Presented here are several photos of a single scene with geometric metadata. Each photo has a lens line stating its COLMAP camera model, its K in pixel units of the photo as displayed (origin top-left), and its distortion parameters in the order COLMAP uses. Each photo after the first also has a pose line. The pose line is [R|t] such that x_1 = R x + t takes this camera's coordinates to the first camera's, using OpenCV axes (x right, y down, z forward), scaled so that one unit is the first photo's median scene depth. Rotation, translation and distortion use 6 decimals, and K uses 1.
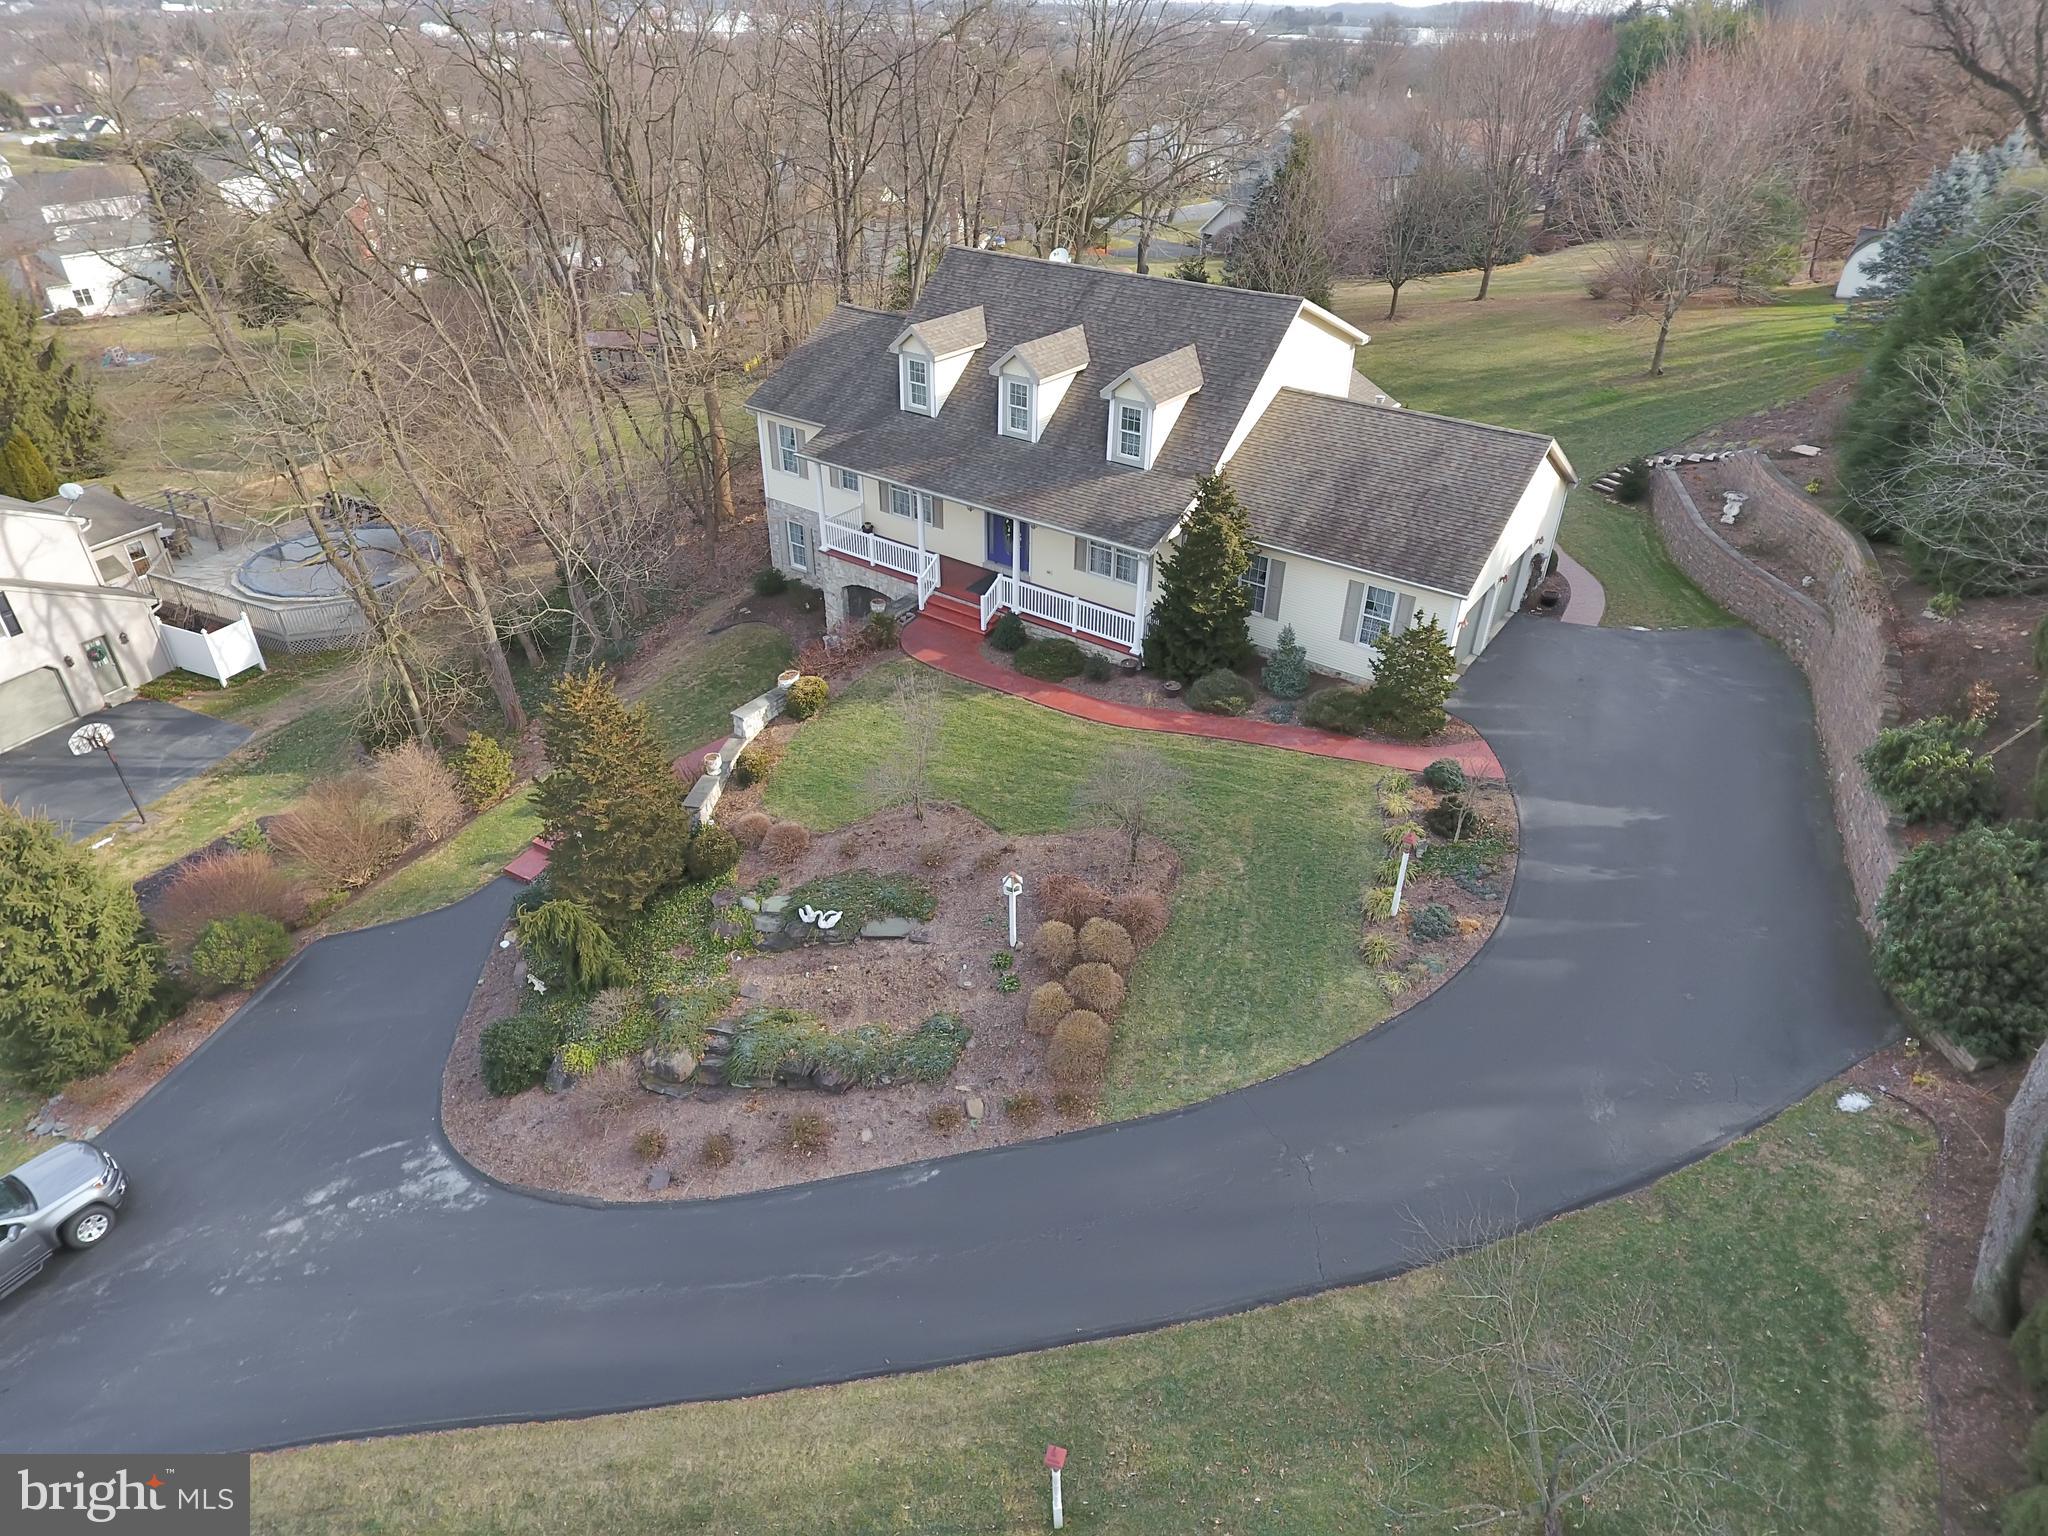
lens RADIAL K [[1191.8, 0, 1037.2], [0, 1191.8, 737.7], [0, 0, 1]] dist [-0.003925, -0.001180]
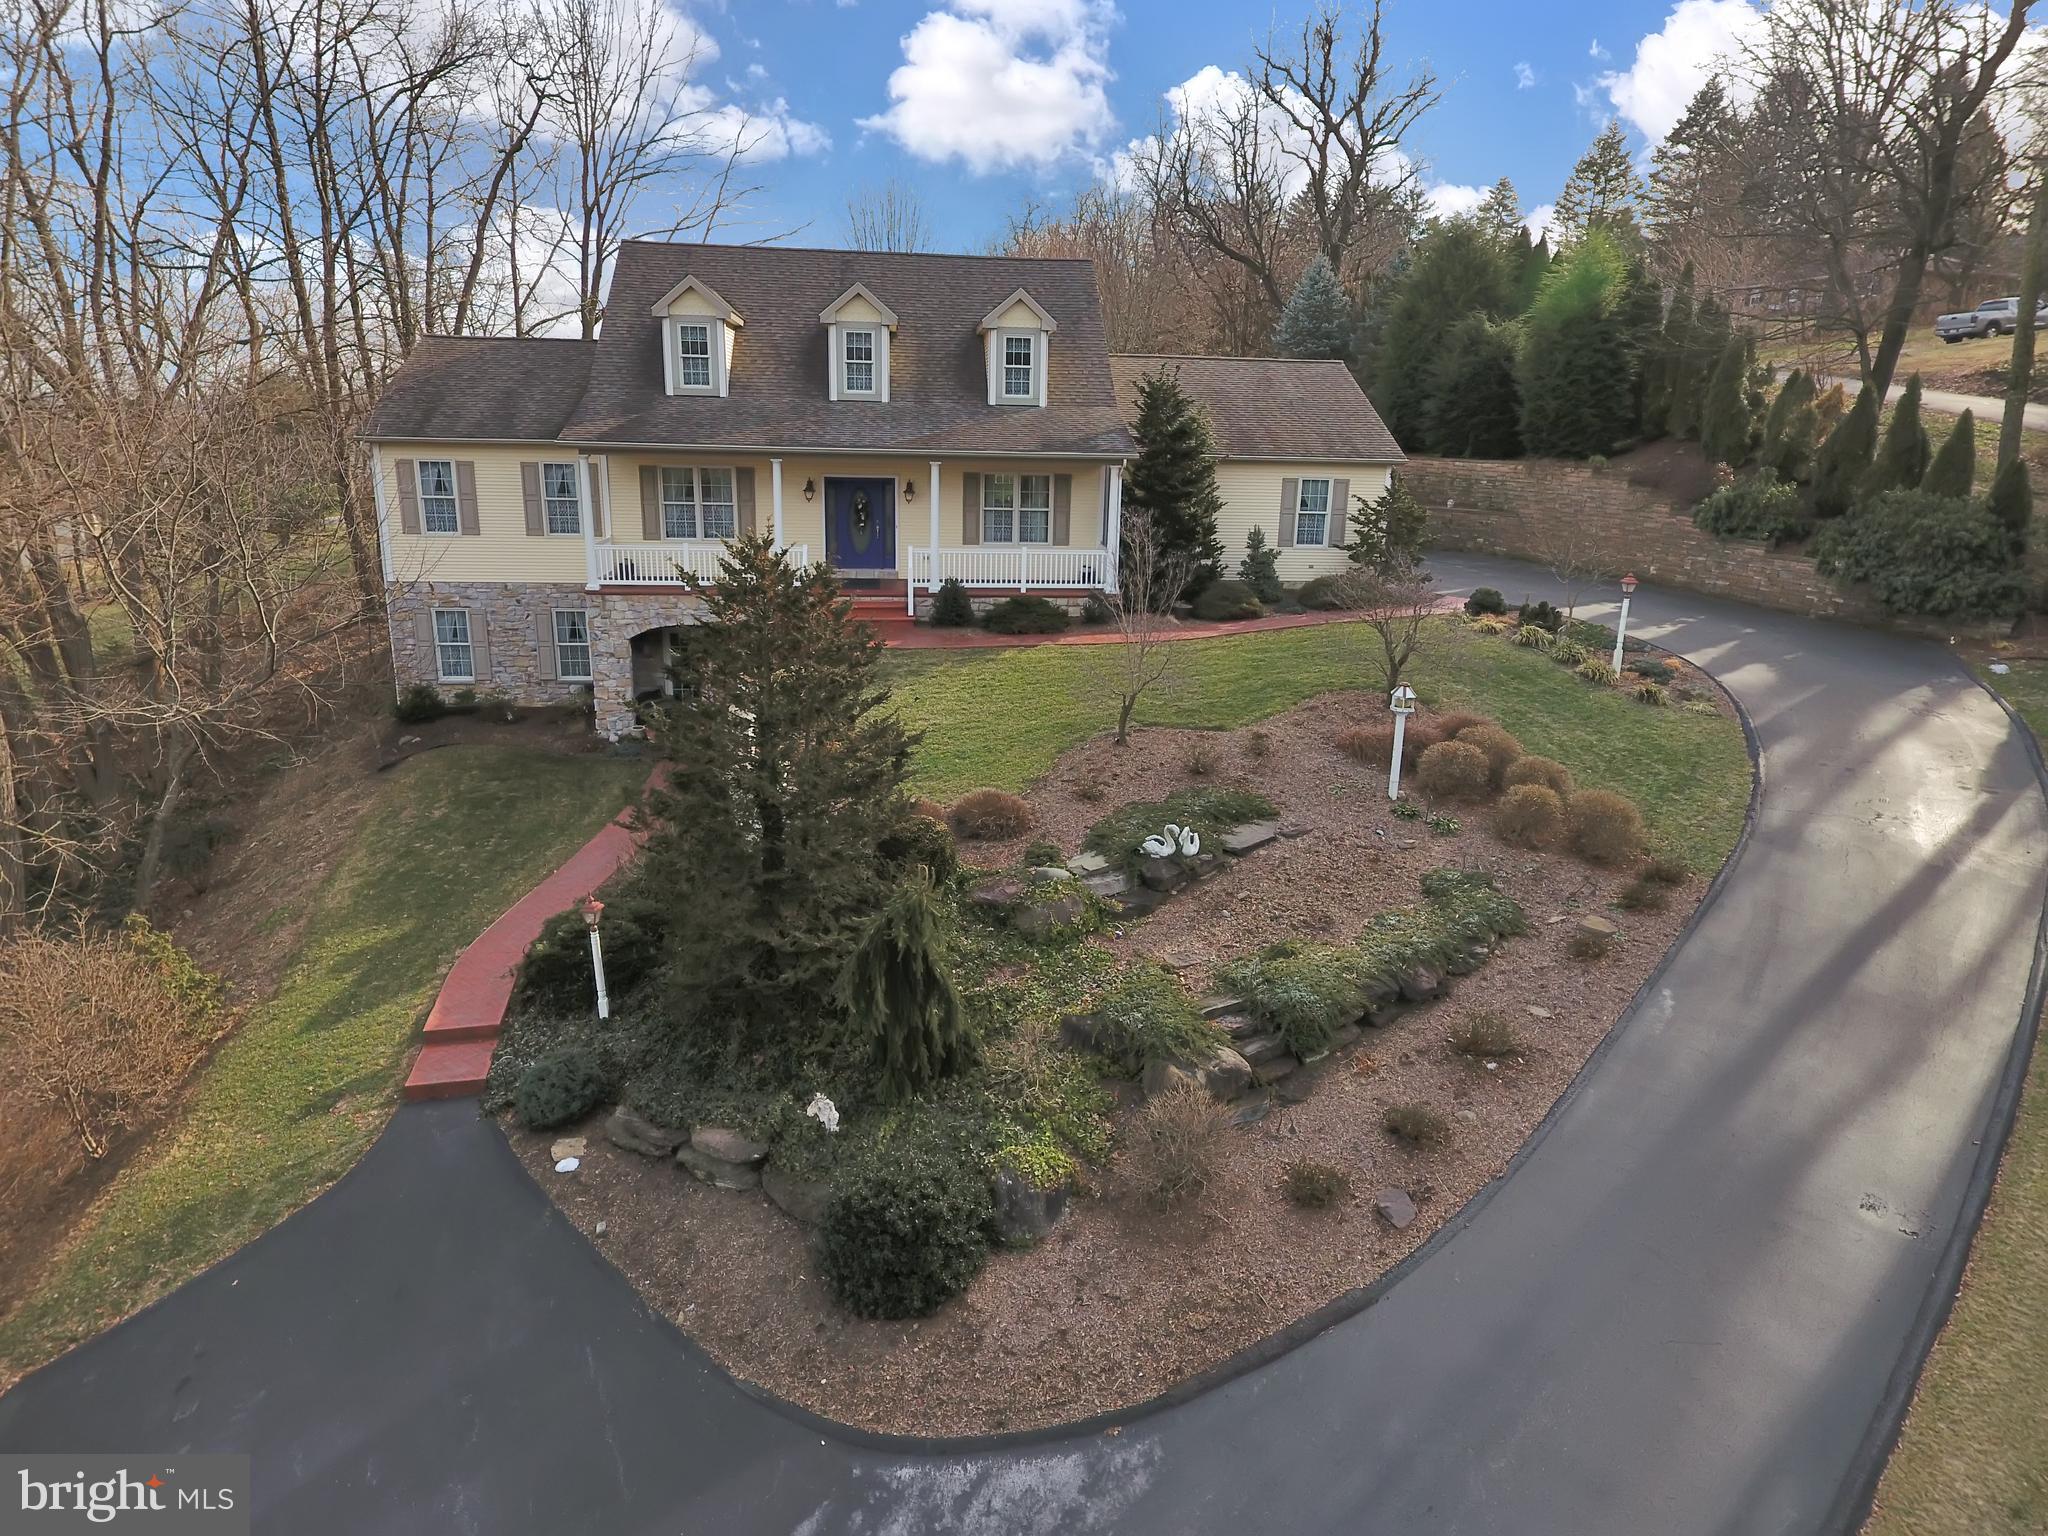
lens RADIAL K [[1191.8, 0, 1036.4], [0, 1191.8, 740.2], [0, 0, 1]] dist [-0.003925, -0.001180]
pose [[0.743918, -0.172810, 0.645541, -0.639108], [0.343496, 0.927490, -0.147555, 0.162997], [-0.573234, 0.331509, 0.749336, 0.512455]]
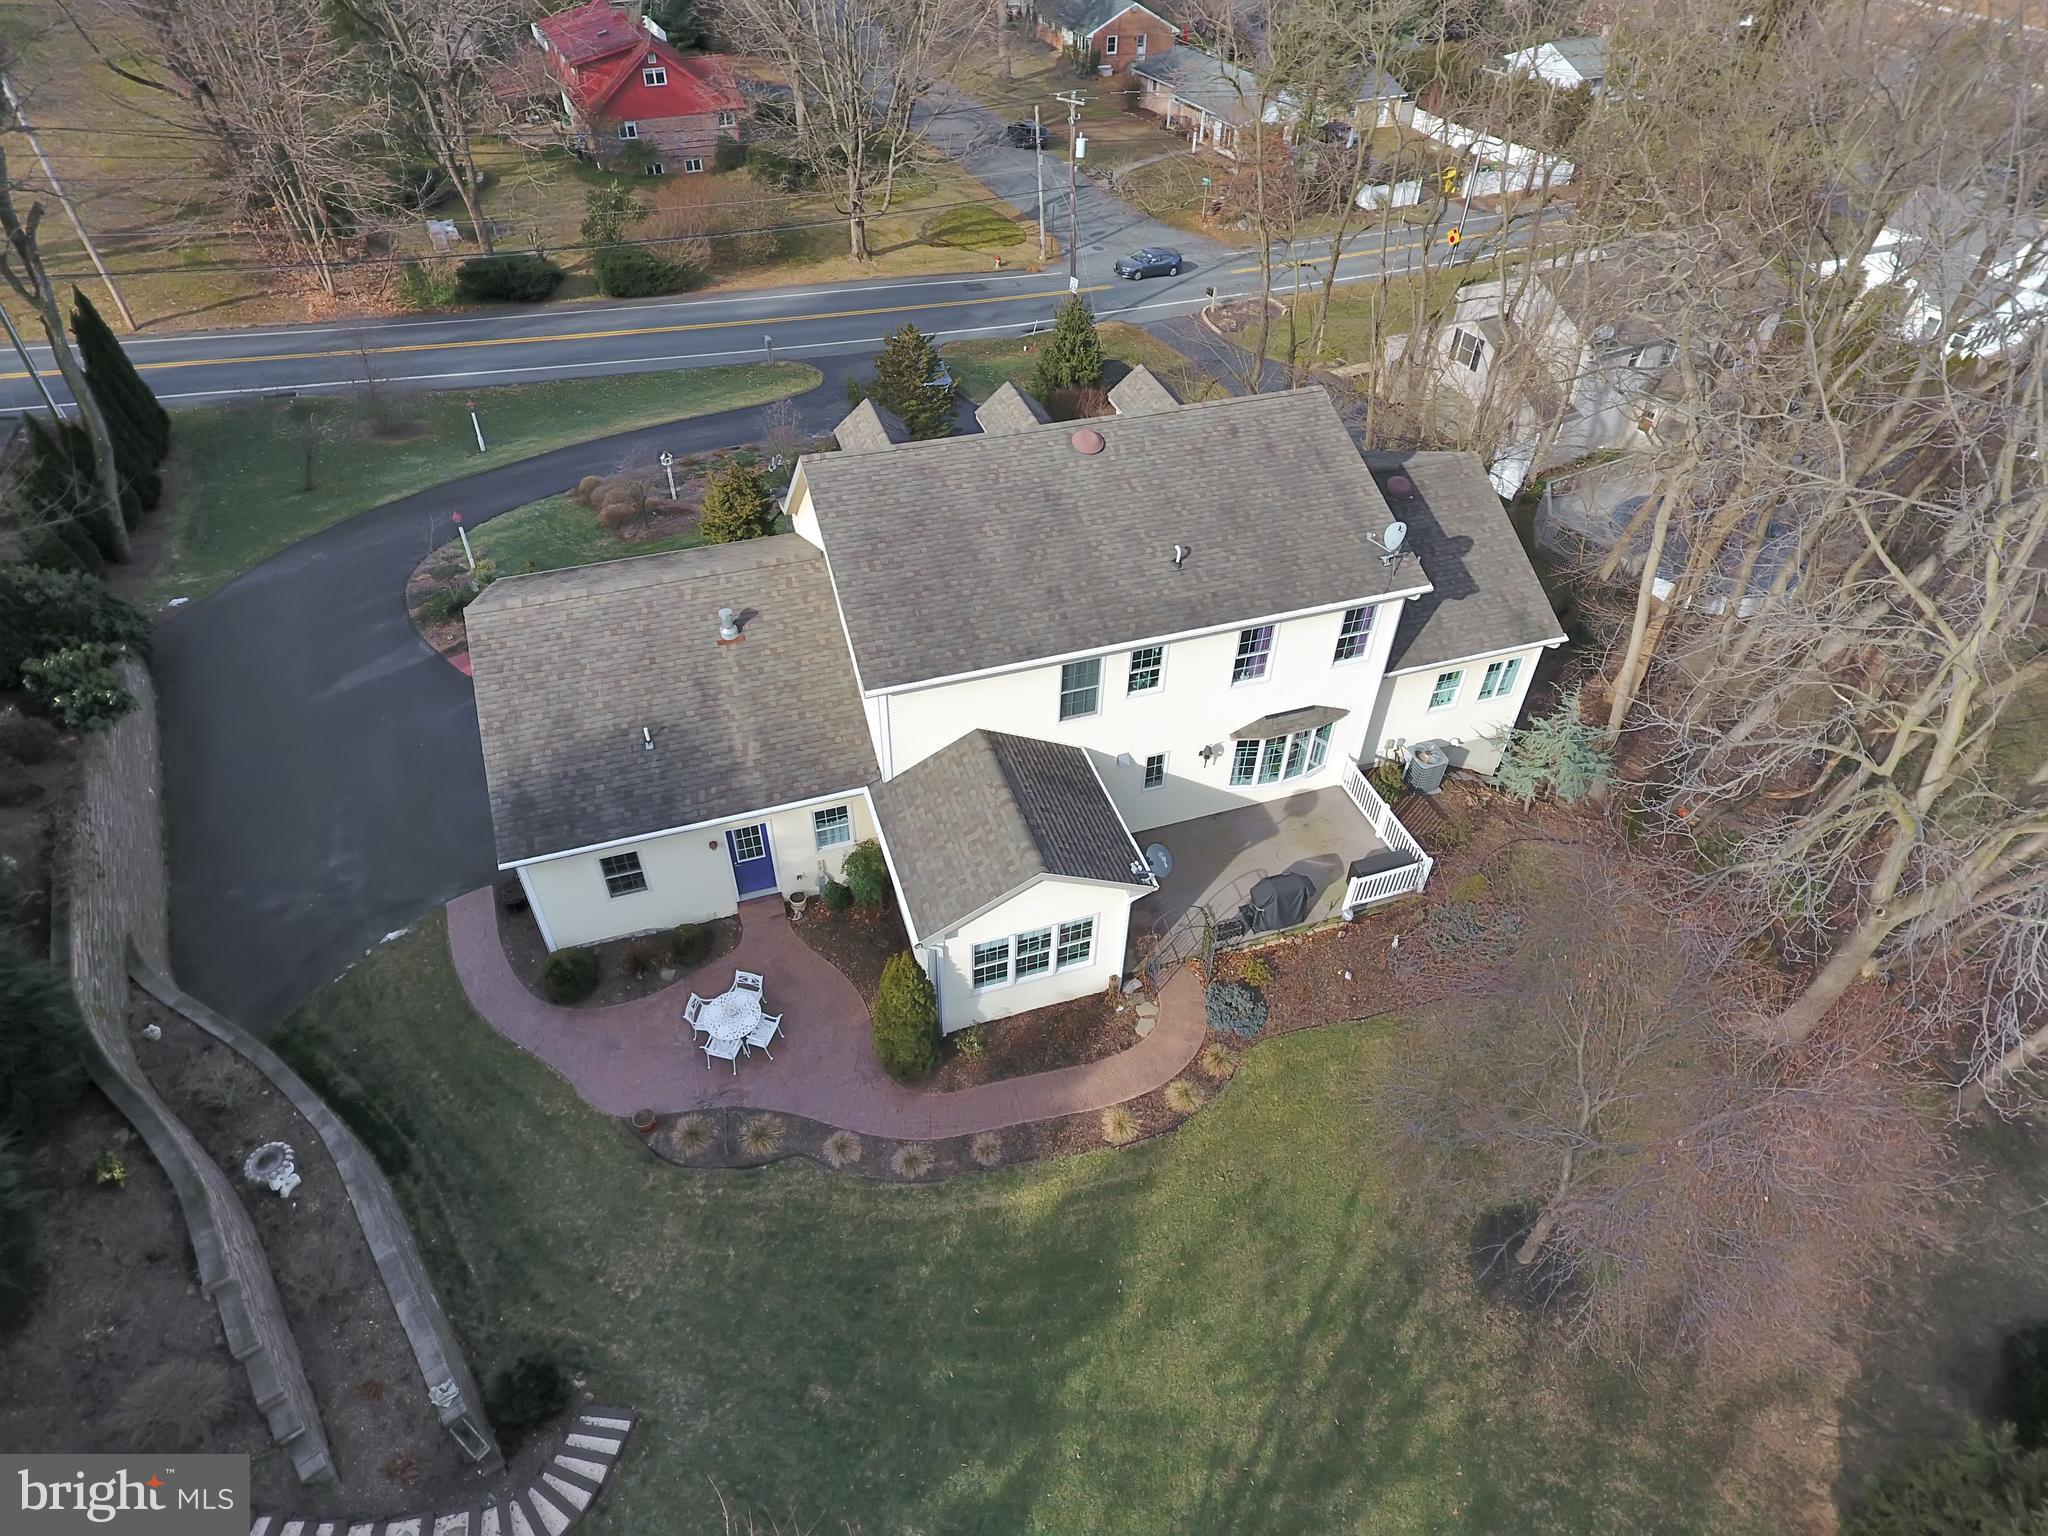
lens RADIAL K [[1191.8, 0, 1041.8], [0, 1191.8, 739.5], [0, 0, 1]] dist [-0.003925, -0.001180]
pose [[-0.585027, 0.517236, -0.624669, 0.864843], [-0.455218, 0.428032, 0.780747, -1.179825], [0.671208, 0.741118, -0.014955, 1.537390]]
